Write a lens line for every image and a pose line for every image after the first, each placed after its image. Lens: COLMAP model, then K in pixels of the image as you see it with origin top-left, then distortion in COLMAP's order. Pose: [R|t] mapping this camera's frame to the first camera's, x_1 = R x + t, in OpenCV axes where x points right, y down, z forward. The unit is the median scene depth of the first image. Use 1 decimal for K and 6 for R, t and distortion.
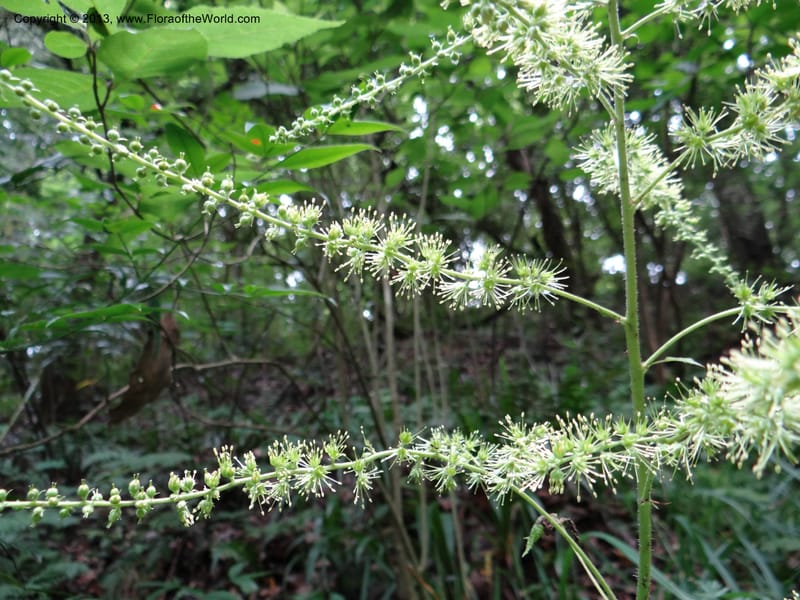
lens RADIAL K [[628.4, 0, 402.3], [0, 628.4, 306.9], [0, 0, 1]] dist [-0.014745, 0.012478]
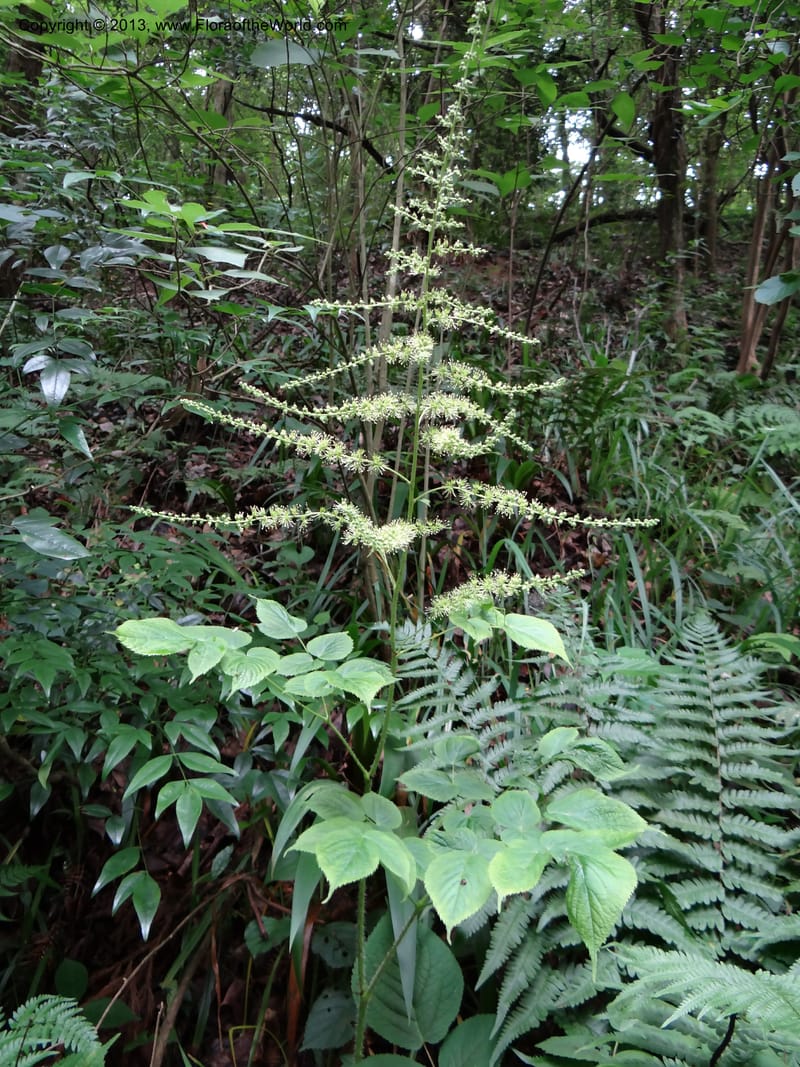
lens RADIAL K [[838.1, 0, 403.9], [0, 838.1, 530.4], [0, 0, 1]] dist [-0.014745, 0.012478]
pose [[0.987256, 0.159067, 0.004914, 0.336635], [-0.148374, 0.908843, 0.389859, -1.122621], [0.057547, -0.385620, 0.920861, -2.212544]]
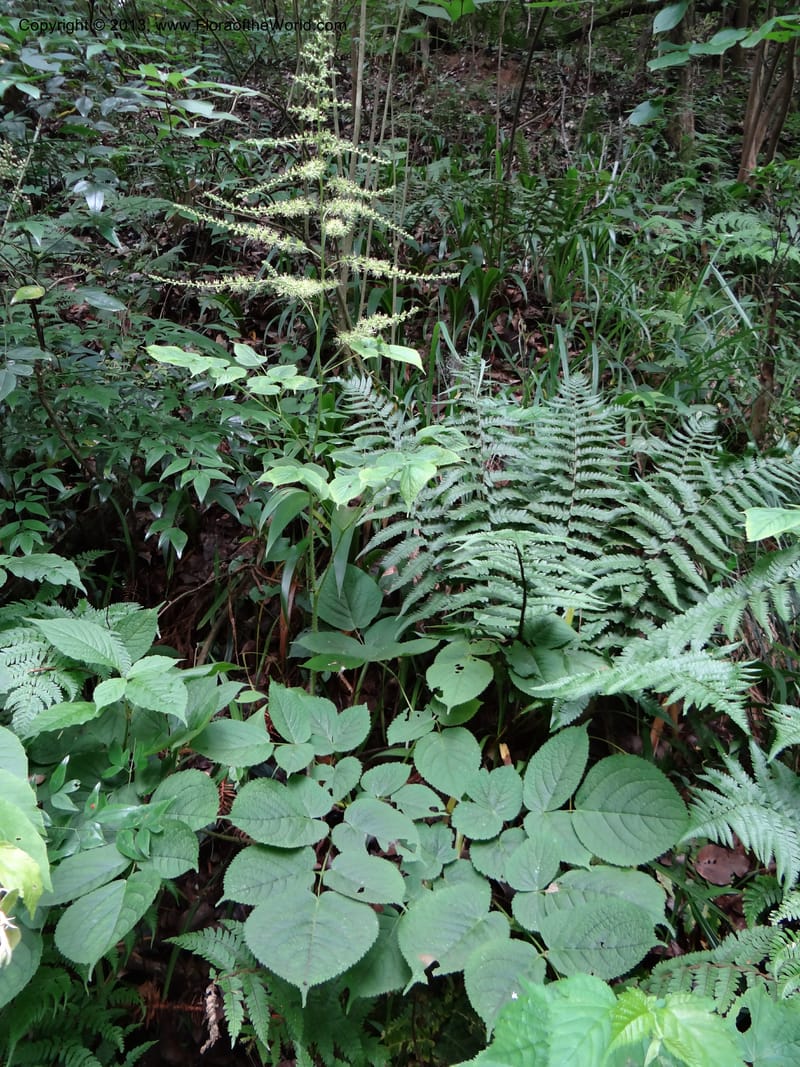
lens RADIAL K [[838.1, 0, 404.7], [0, 838.1, 528.1], [0, 0, 1]] dist [-0.014745, 0.012478]
pose [[0.989987, 0.141110, 0.003793, 1.107407], [-0.118626, 0.817074, 0.564197, -1.669606], [0.076514, -0.558998, 0.825631, -4.417348]]
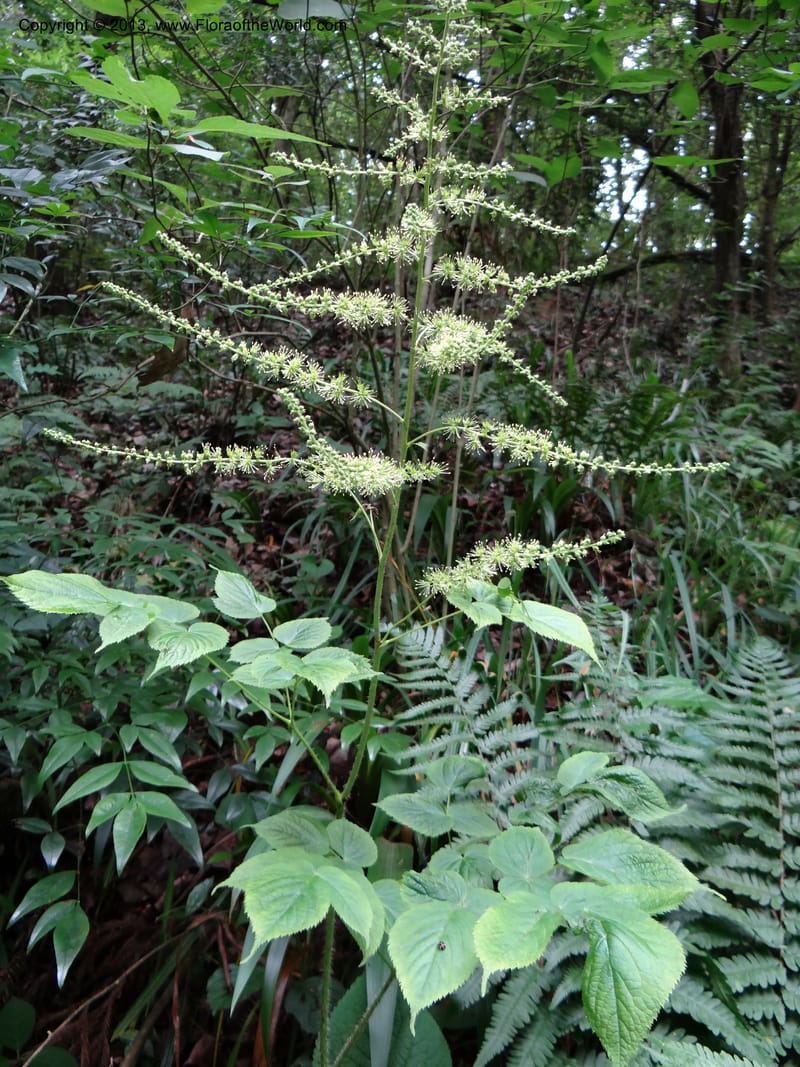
lens RADIAL K [[838.1, 0, 404.0], [0, 838.1, 533.4], [0, 0, 1]] dist [-0.014745, 0.012478]
pose [[0.978240, 0.201069, -0.051172, 0.556220], [-0.169925, 0.917948, 0.358464, -0.603830], [0.119050, -0.341968, 0.932140, -1.617201]]
